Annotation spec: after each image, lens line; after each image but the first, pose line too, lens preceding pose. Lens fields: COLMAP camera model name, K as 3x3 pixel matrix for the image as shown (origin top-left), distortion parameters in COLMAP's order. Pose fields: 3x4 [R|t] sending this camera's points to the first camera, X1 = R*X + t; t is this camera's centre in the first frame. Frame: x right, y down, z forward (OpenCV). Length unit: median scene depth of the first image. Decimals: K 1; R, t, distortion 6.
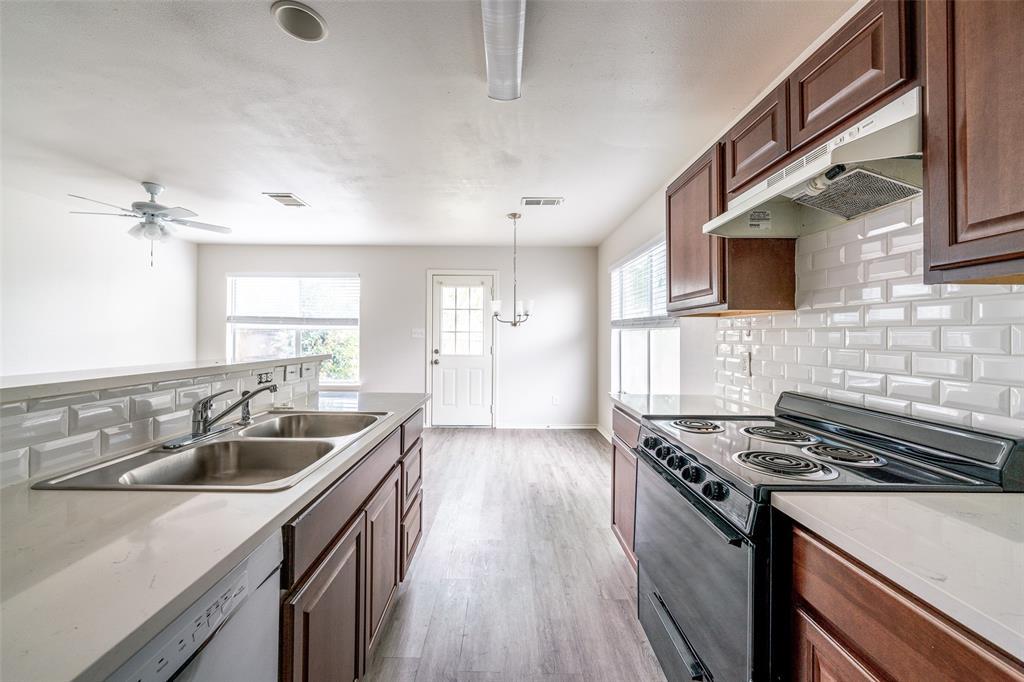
lens RADIAL K [[388.7, 0, 508.4], [0, 388.7, 332.8], [0, 0, 1]] dist [0.000154, -0.000097]
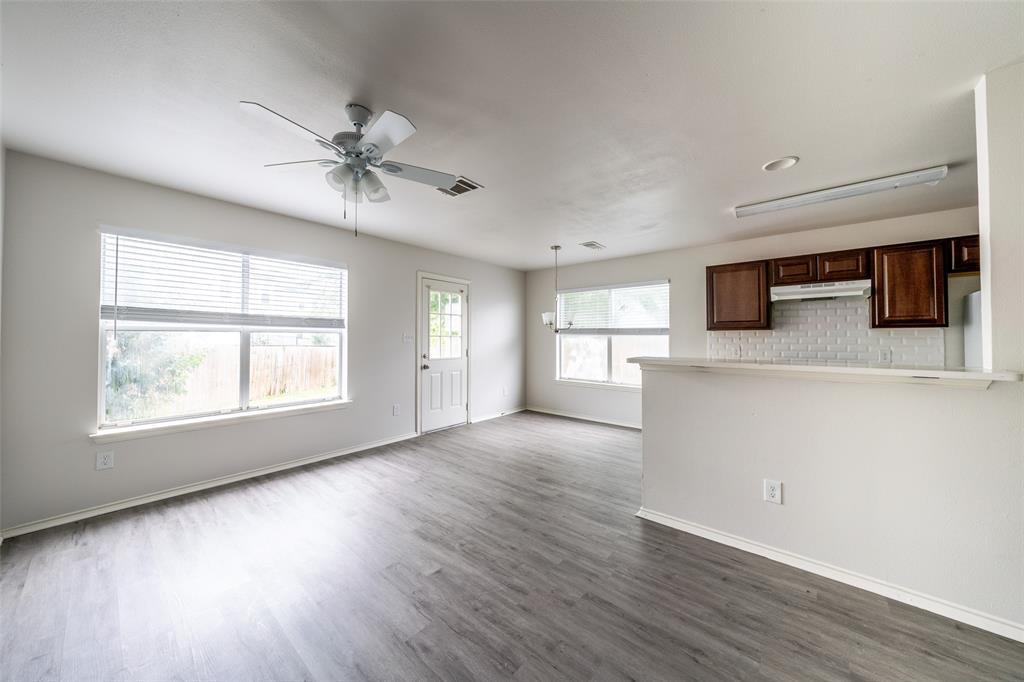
lens RADIAL K [[359.9, 0, 512.7], [0, 359.9, 337.3], [0, 0, 1]] dist [-0.003188, -0.000084]
pose [[0.643199, -0.000051, 0.765699, -0.738870], [-0.004172, 0.999985, 0.003571, -0.003455], [-0.765688, -0.005492, 0.643189, 0.249084]]
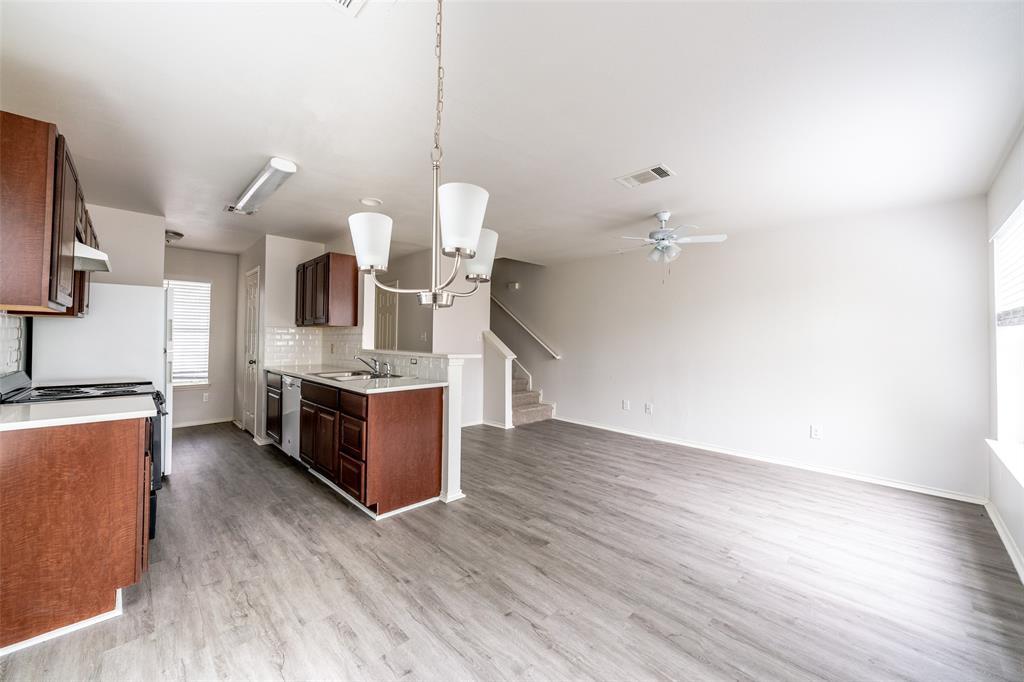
lens RADIAL K [[388.7, 0, 508.2], [0, 388.7, 334.1], [0, 0, 1]] dist [0.000154, -0.000097]
pose [[-0.718615, -0.022485, -0.695045, 0.128480], [-0.012589, 0.999734, -0.019326, 0.005001], [0.695294, -0.005138, -0.718707, 0.915943]]
